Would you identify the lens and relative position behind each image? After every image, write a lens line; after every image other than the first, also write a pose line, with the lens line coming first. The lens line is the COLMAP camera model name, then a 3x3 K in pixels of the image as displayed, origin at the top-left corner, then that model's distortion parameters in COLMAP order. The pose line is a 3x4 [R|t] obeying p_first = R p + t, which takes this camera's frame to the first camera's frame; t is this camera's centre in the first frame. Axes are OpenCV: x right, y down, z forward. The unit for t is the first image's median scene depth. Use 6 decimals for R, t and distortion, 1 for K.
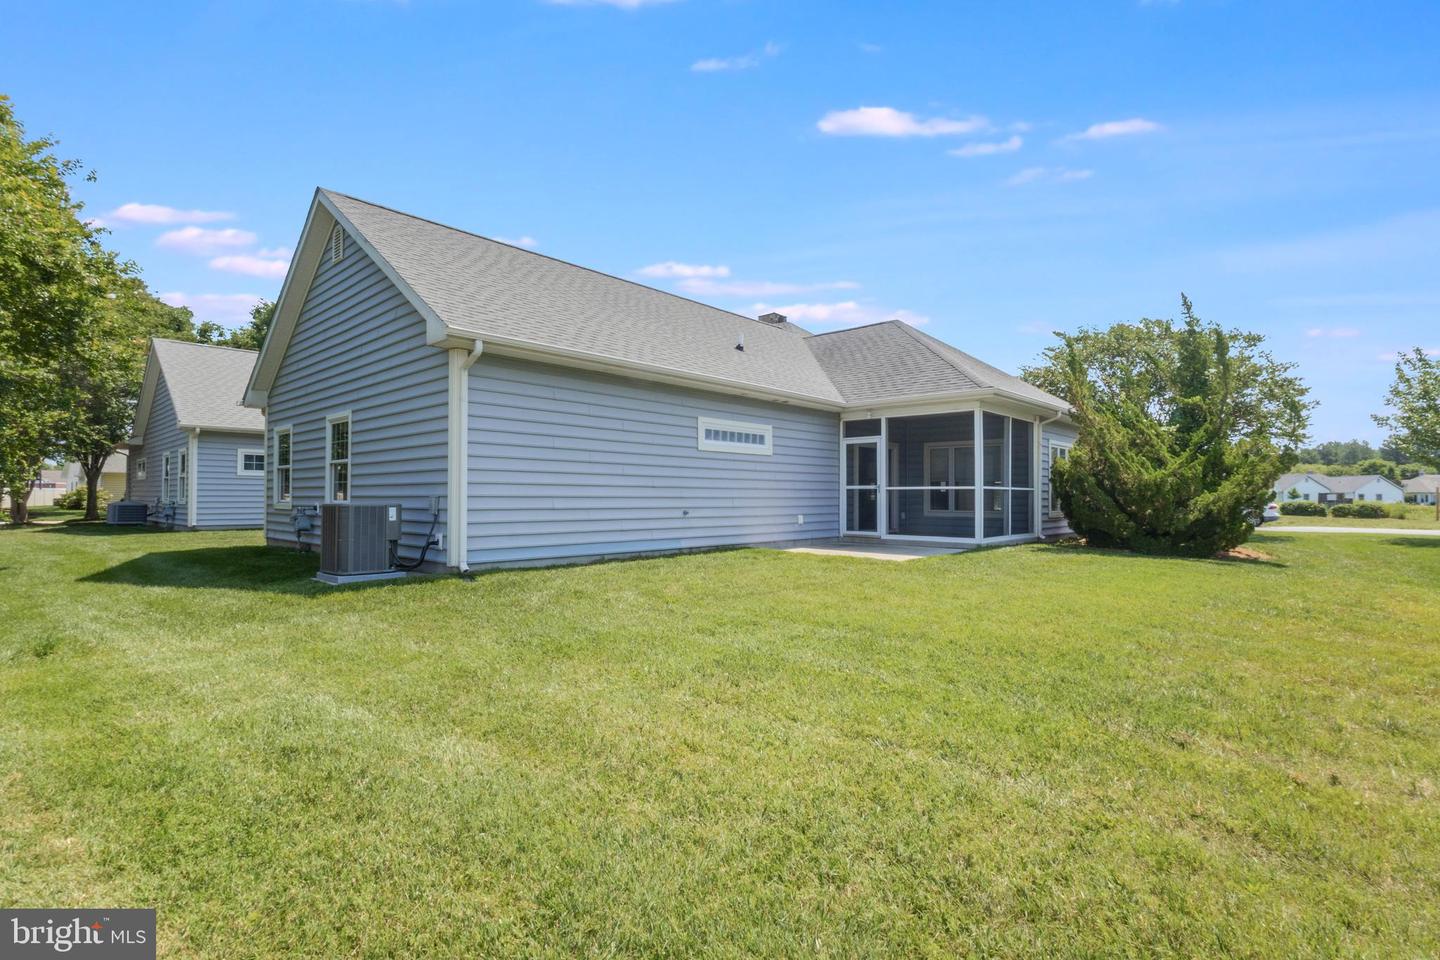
lens RADIAL K [[665.7, 0, 720.0], [0, 665.7, 484.7], [0, 0, 1]] dist [0.001680, 0.000703]
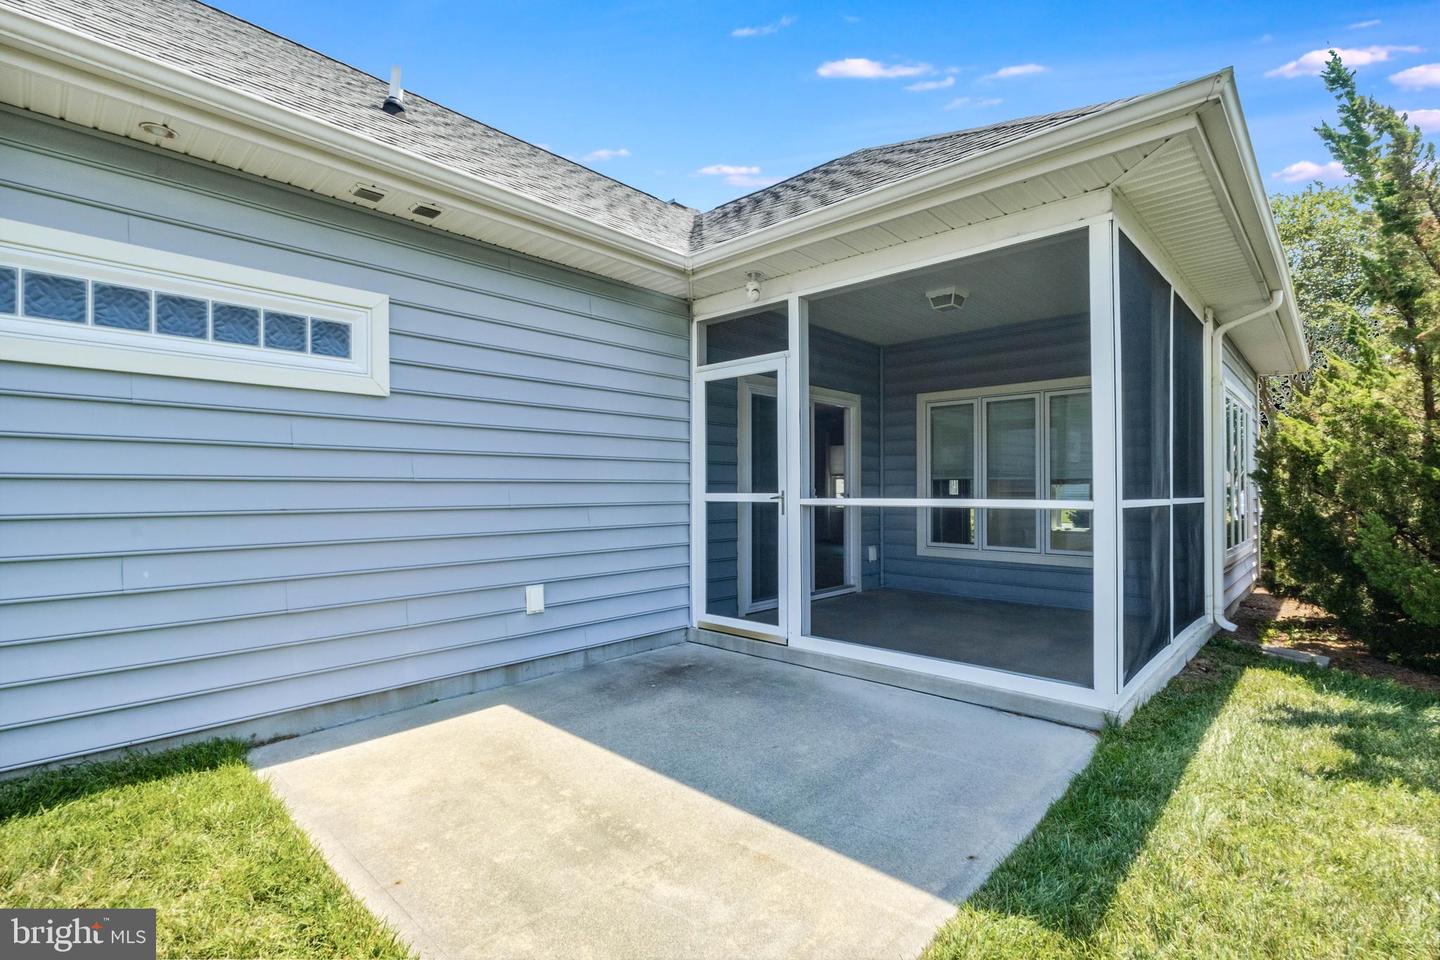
lens RADIAL K [[665.7, 0, 720.1], [0, 665.7, 482.8], [0, 0, 1]] dist [0.001680, 0.000703]
pose [[0.999988, -0.003665, -0.003231, 0.201852], [0.003684, 0.999975, 0.006018, -0.006462], [0.003208, -0.006030, 0.999977, 0.635892]]
